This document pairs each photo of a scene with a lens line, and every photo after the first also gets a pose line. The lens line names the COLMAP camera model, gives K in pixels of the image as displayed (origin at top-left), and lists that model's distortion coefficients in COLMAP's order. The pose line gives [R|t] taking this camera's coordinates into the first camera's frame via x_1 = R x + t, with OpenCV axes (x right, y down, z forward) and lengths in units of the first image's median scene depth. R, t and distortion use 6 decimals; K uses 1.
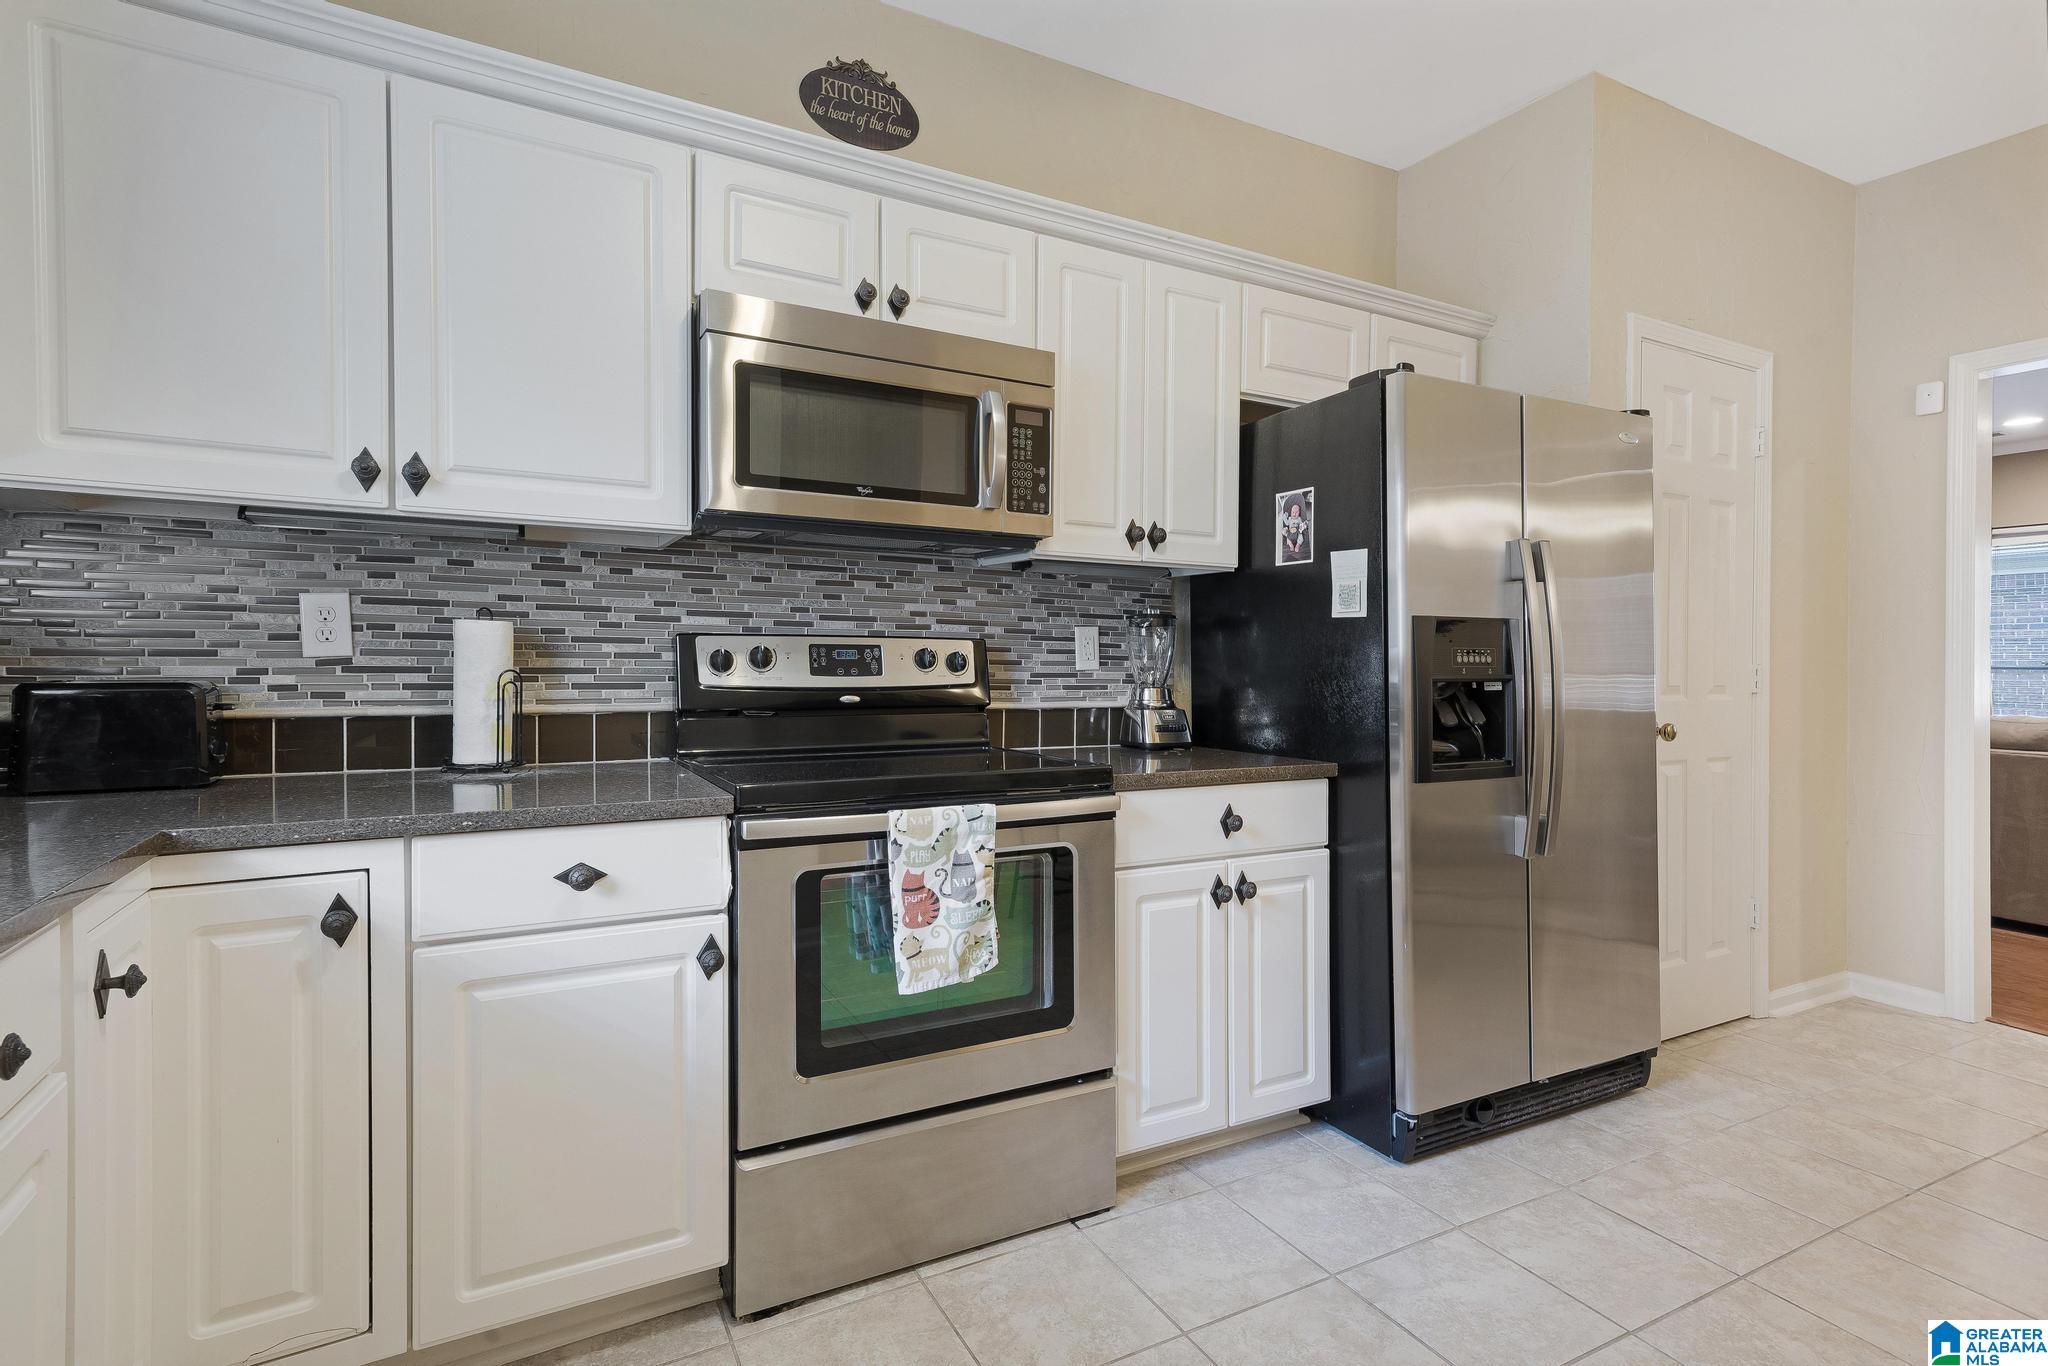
lens RADIAL K [[968.7, 0, 1017.8], [0, 968.7, 665.6], [0, 0, 1]] dist [0.002729, 0.000480]
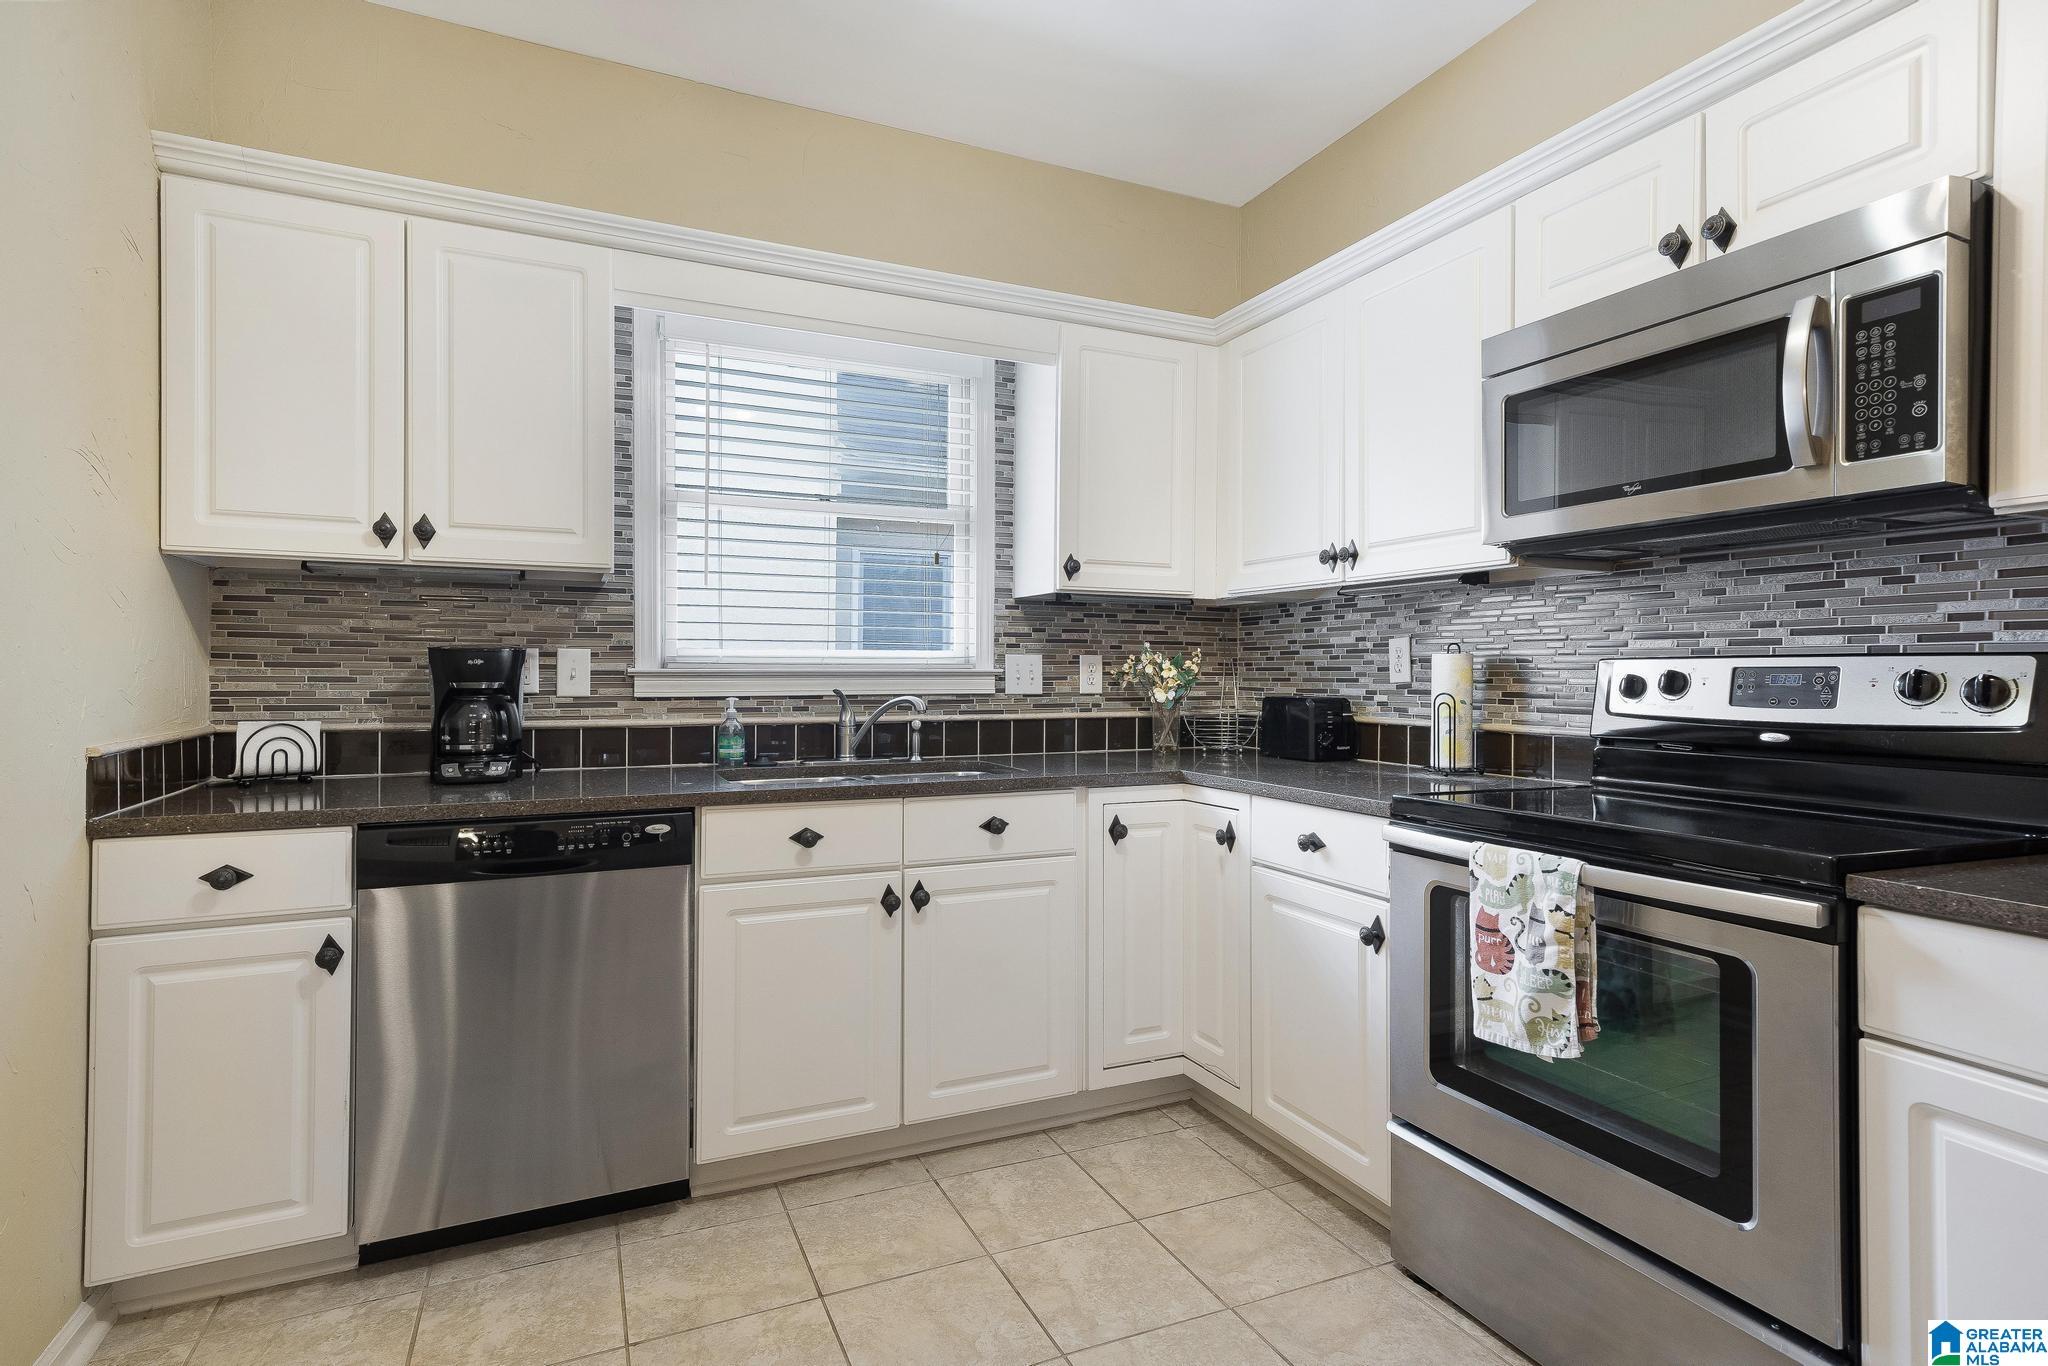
lens RADIAL K [[1028.0, 0, 1024.0], [0, 1028.0, 683.0], [0, 0, 1]] dist [0.004097, 0.001695]
pose [[-0.064564, -0.000468, -0.997913, 0.791126], [-0.011088, 0.999938, 0.000249, -0.002932], [0.997852, 0.011081, -0.064565, 0.527094]]
